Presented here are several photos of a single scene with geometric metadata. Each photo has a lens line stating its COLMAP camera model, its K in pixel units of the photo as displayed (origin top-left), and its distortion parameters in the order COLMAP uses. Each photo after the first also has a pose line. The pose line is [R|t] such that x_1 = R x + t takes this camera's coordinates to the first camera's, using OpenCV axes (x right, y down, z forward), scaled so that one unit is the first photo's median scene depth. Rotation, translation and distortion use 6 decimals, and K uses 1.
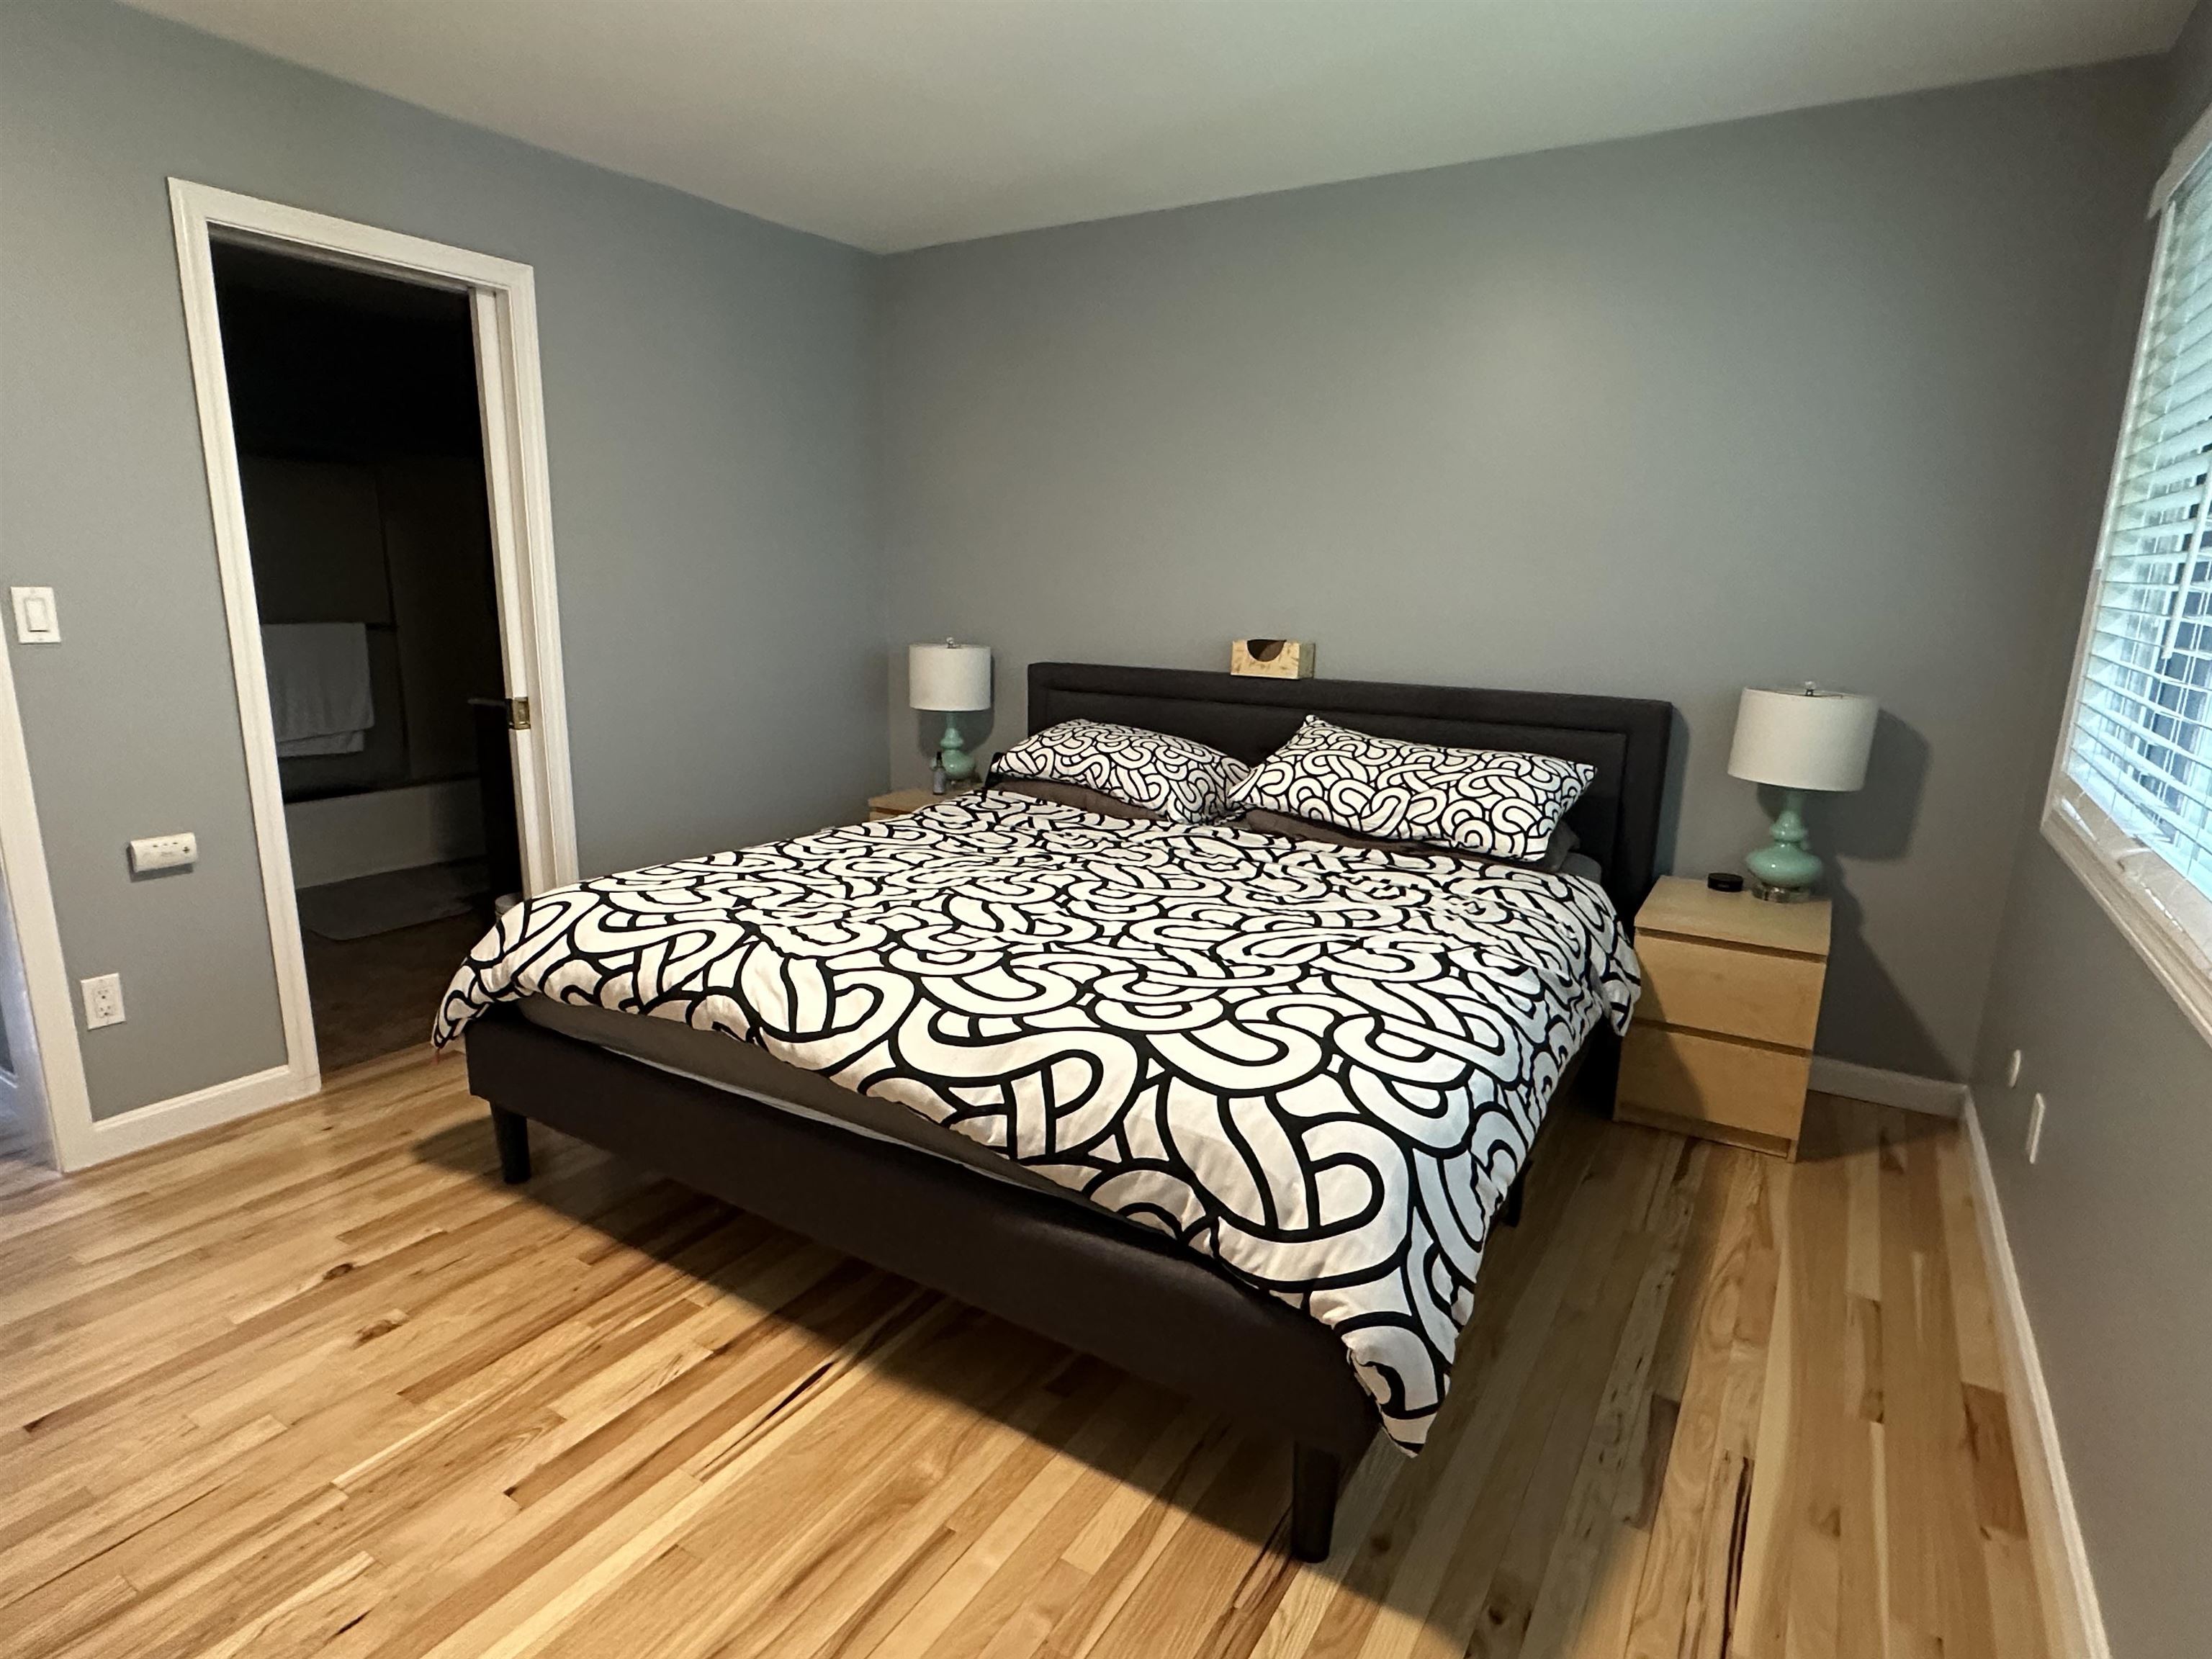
lens RADIAL K [[1172.6, 0, 1092.2], [0, 1172.6, 836.3], [0, 0, 1]] dist [-0.000379, -0.000859]
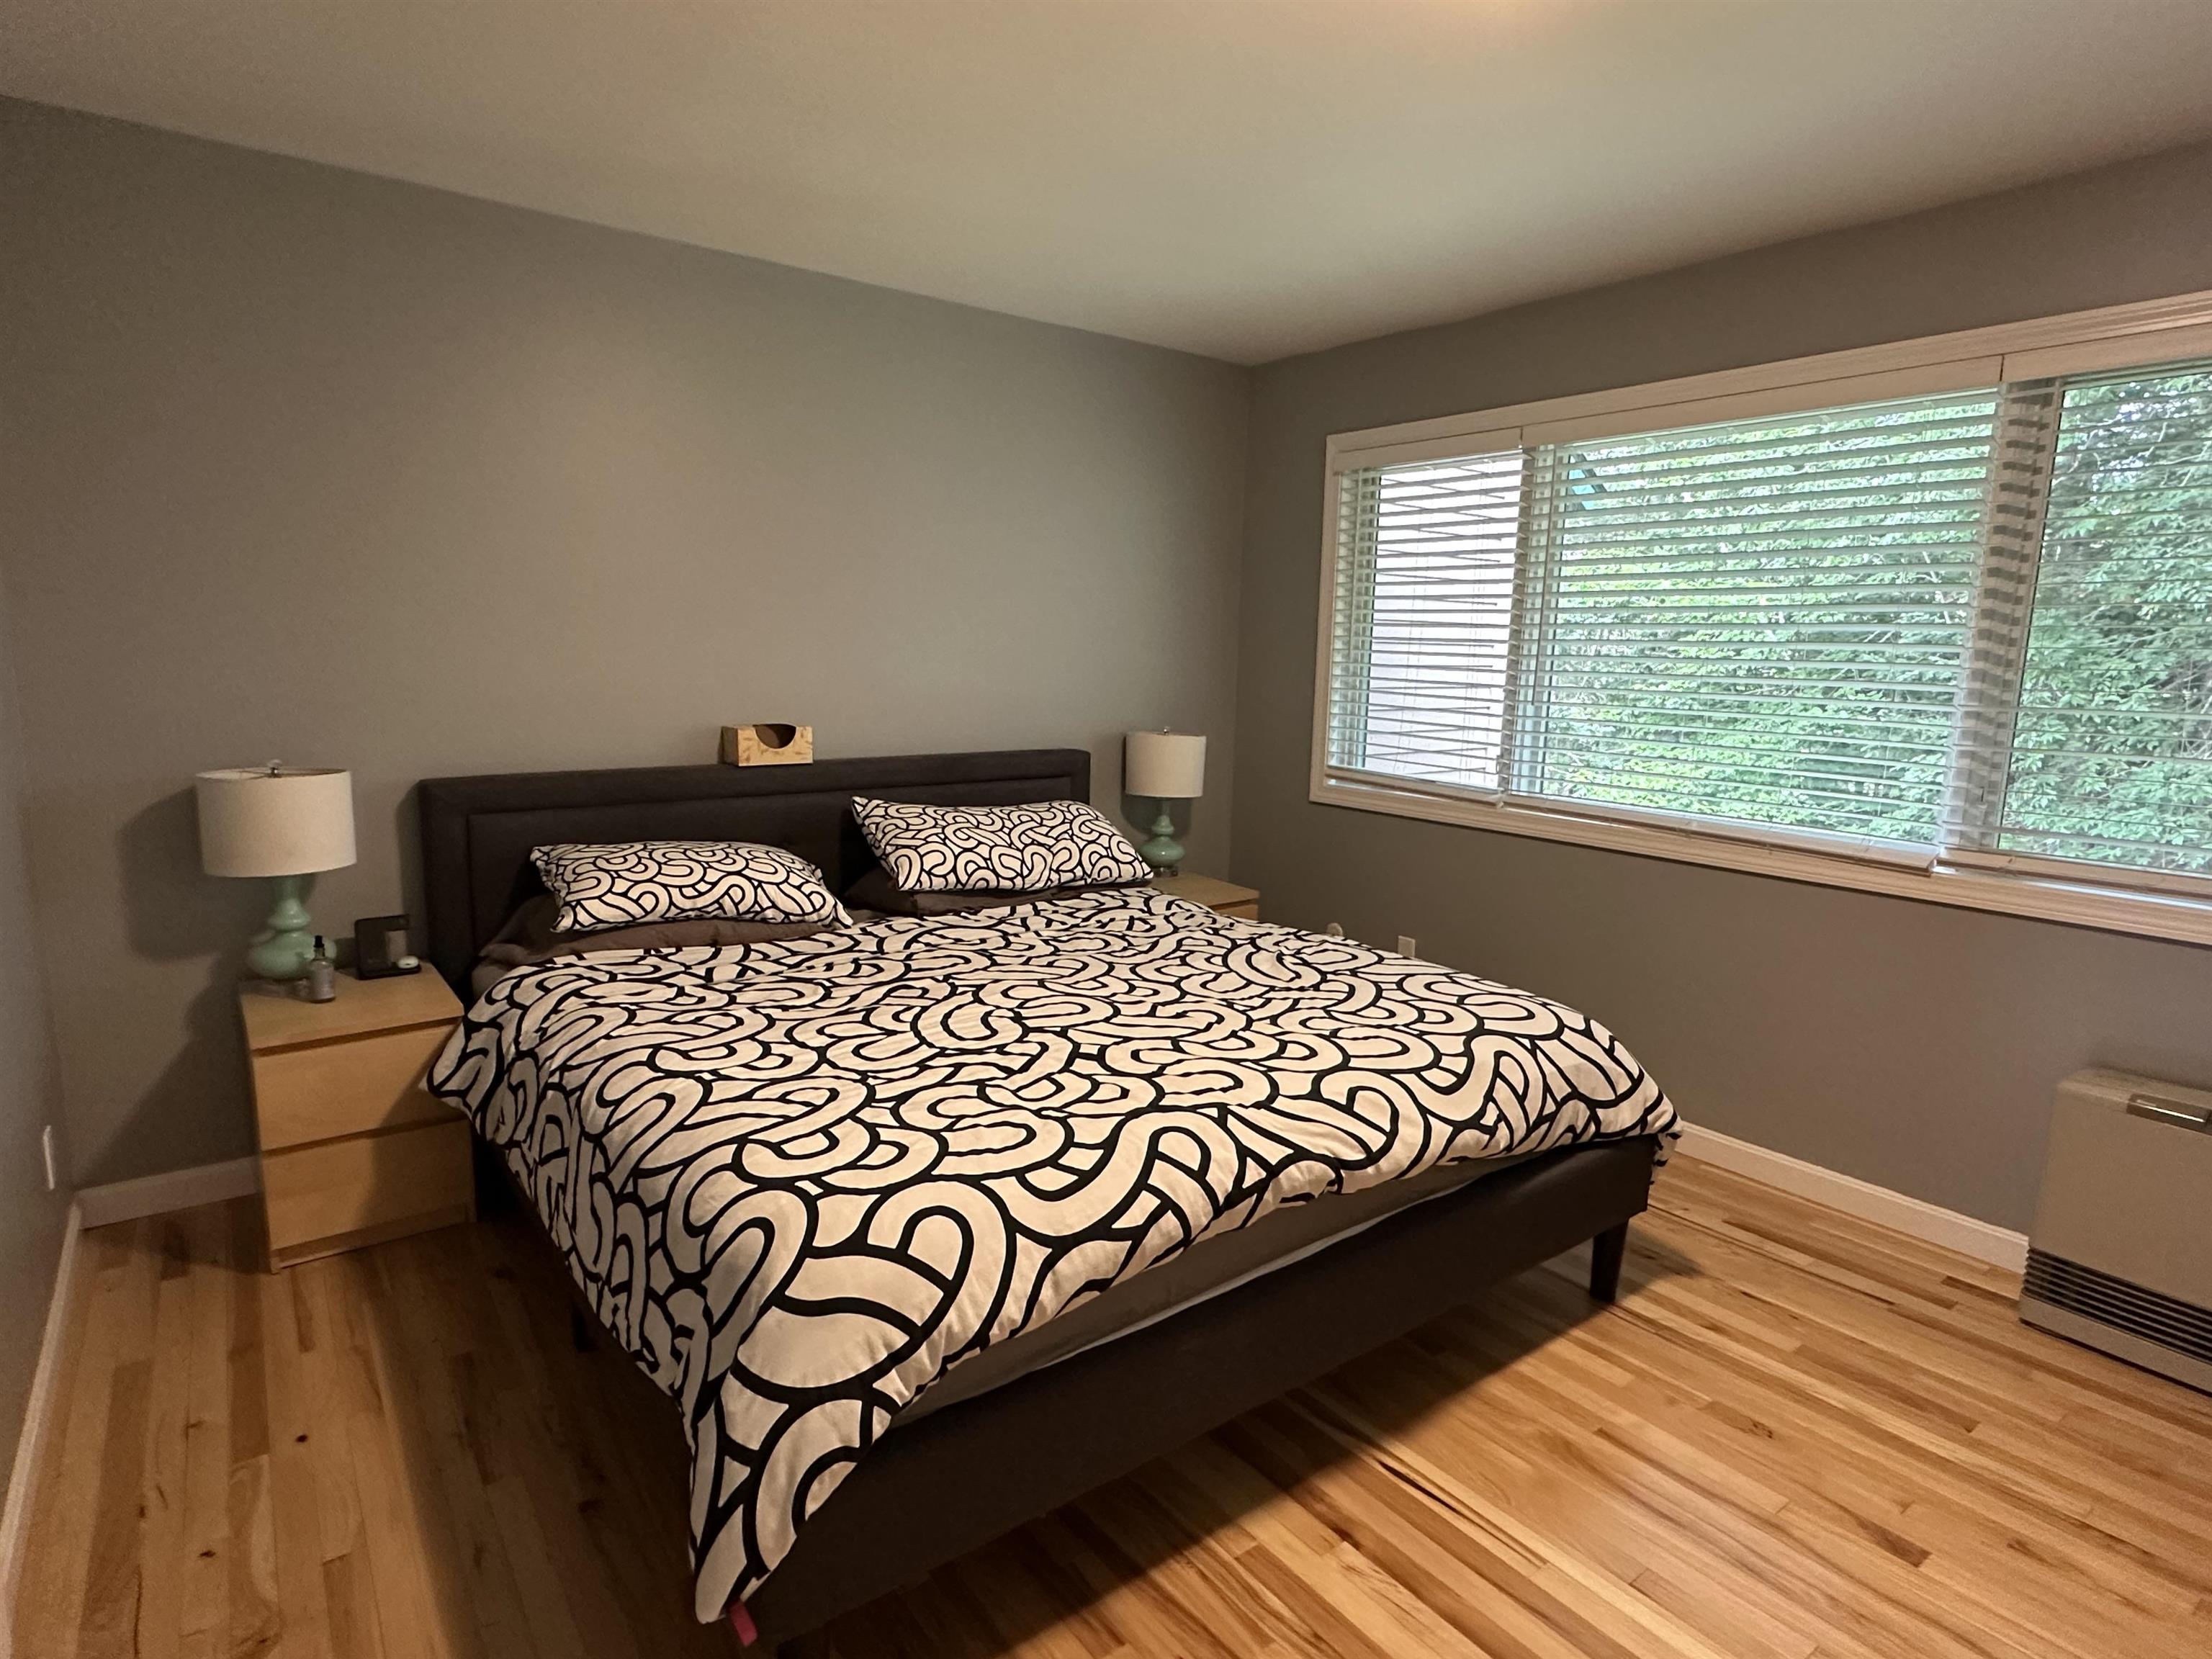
lens RADIAL K [[1172.6, 0, 1092.3], [0, 1172.6, 836.1], [0, 0, 1]] dist [-0.000379, -0.000859]
pose [[0.372853, -0.161773, 0.913679, -0.809260], [0.186173, 0.977704, 0.097136, -0.159820], [-0.909022, 0.133885, 0.394658, 0.523985]]
